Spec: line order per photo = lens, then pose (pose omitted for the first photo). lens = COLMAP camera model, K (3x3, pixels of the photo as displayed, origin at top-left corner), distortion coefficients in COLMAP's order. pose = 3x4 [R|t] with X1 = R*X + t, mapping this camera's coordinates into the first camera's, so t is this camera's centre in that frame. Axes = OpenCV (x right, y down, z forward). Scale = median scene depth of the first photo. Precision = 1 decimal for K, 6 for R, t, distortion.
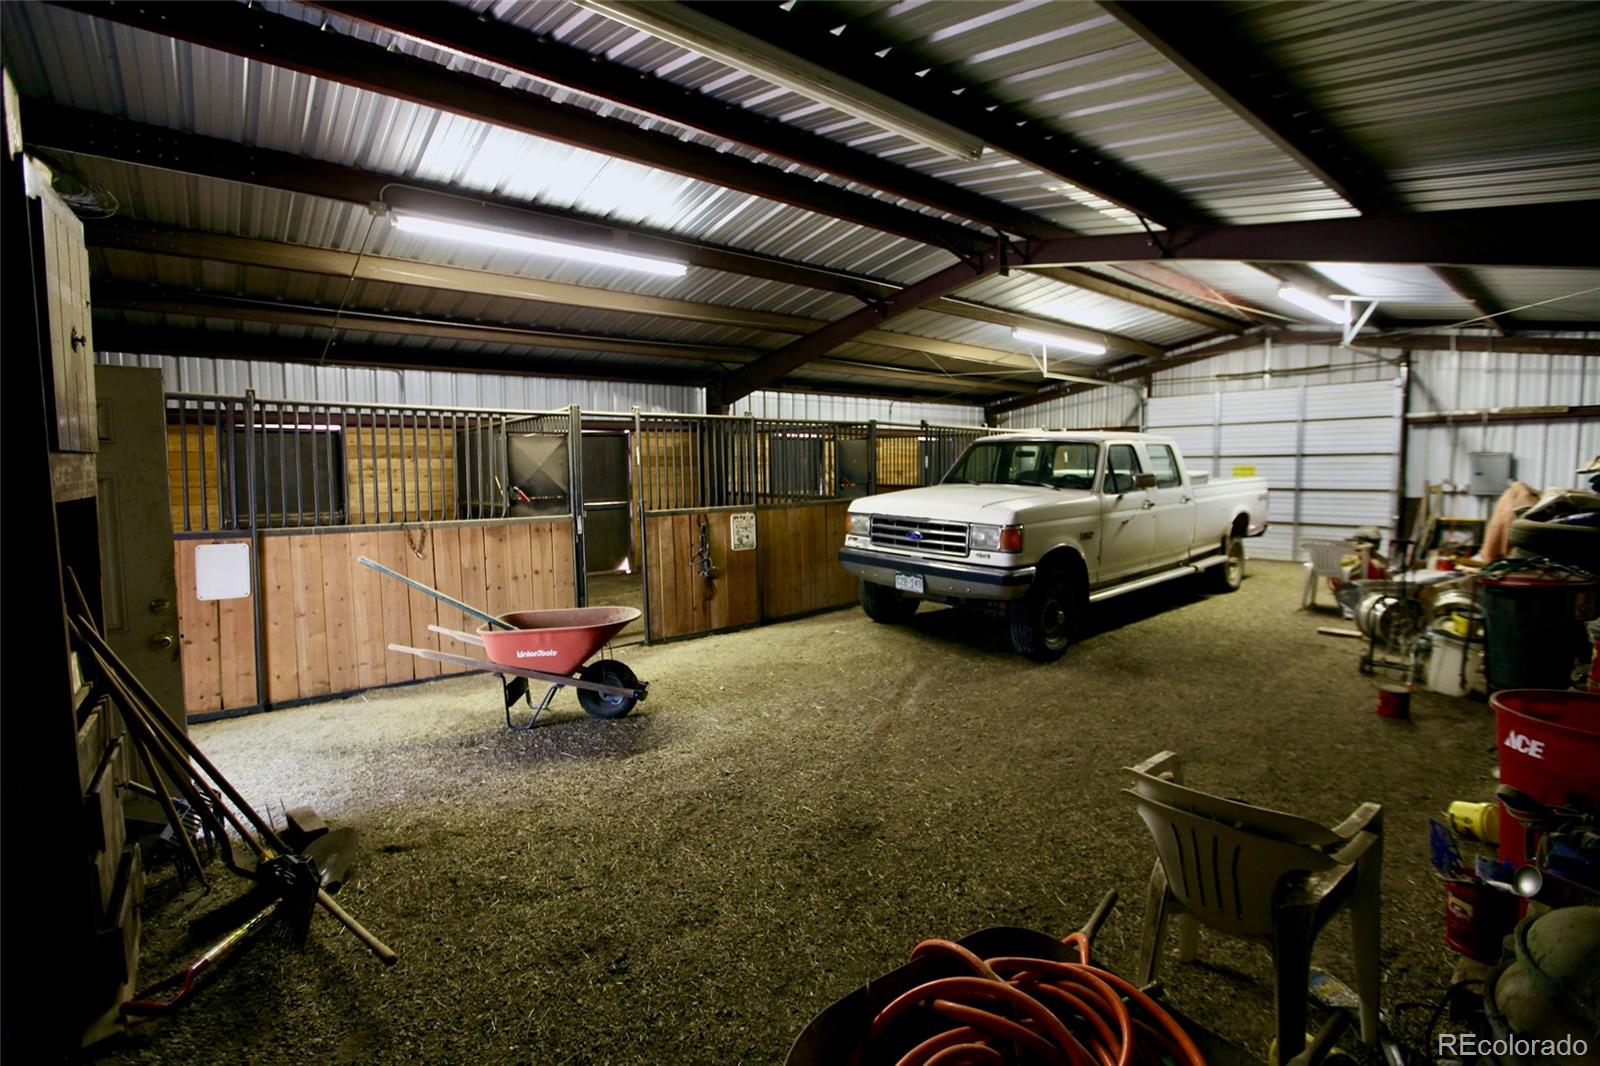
lens RADIAL K [[779.7, 0, 797.8], [0, 779.7, 521.4], [0, 0, 1]] dist [-0.044533, 0.014484]
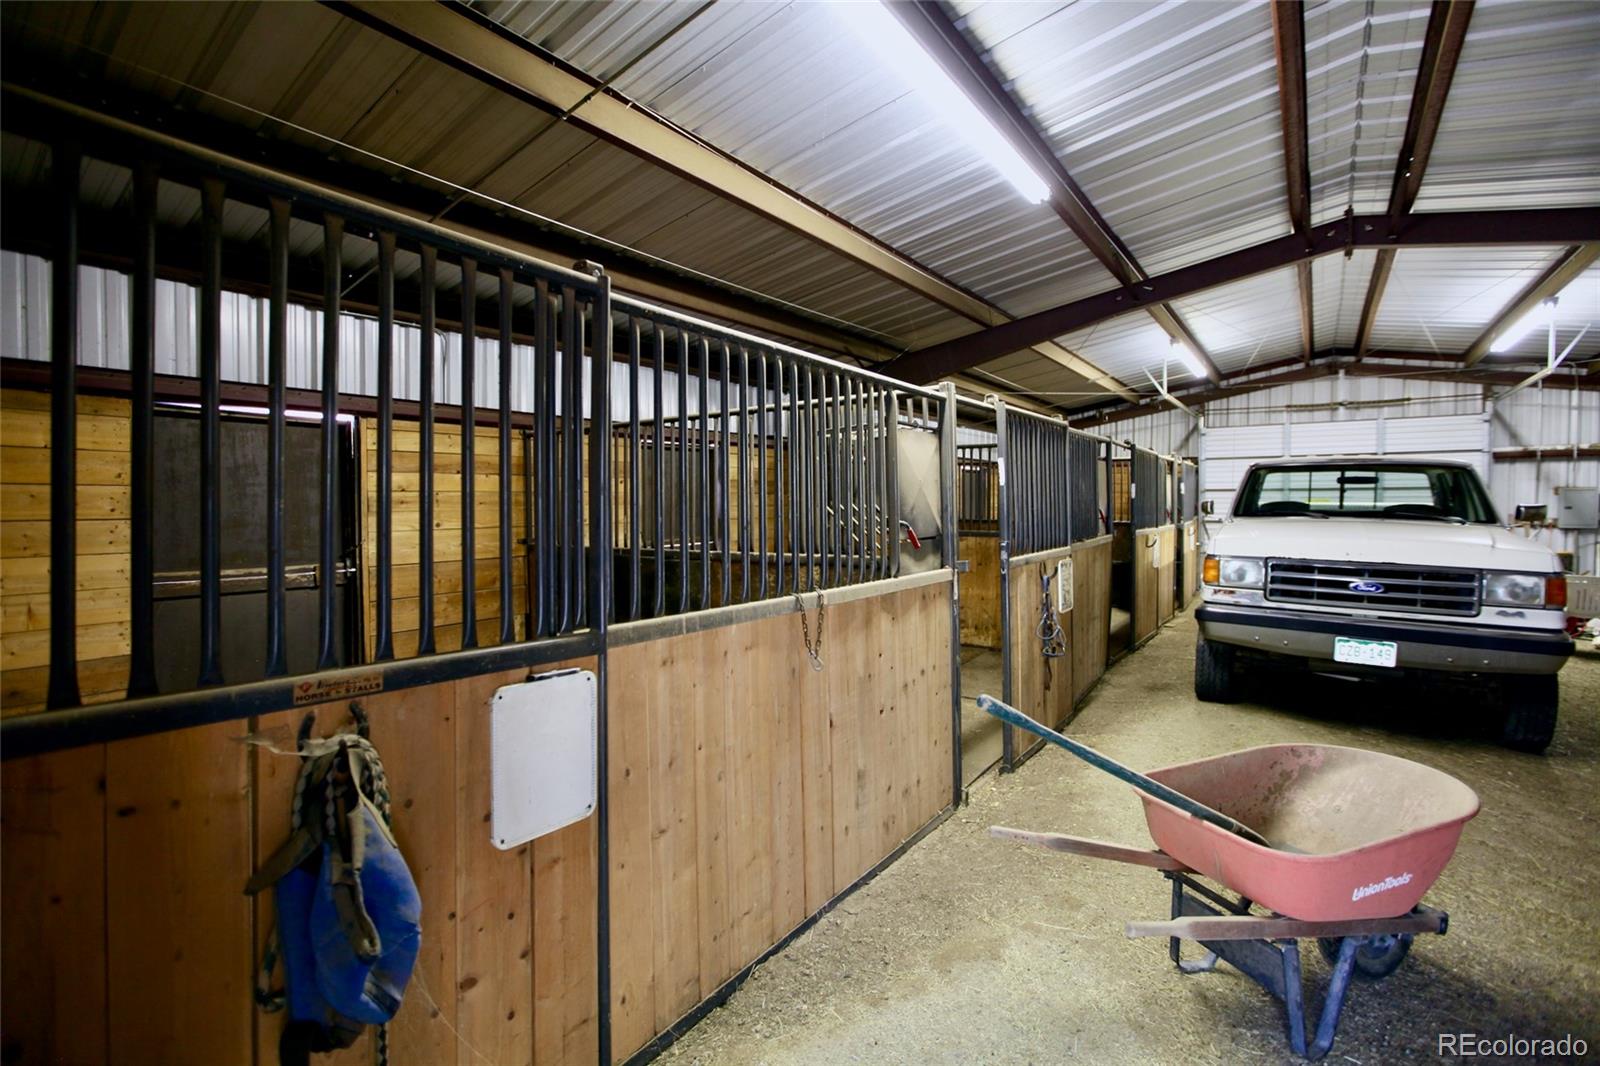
lens RADIAL K [[765.4, 0, 789.9], [0, 765.4, 525.1], [0, 0, 1]] dist [-0.047404, 0.017546]
pose [[0.960915, -0.001999, 0.276835, -0.394485], [0.013152, 0.999175, -0.038435, -0.014393], [-0.276530, 0.040573, 0.960148, 0.332838]]
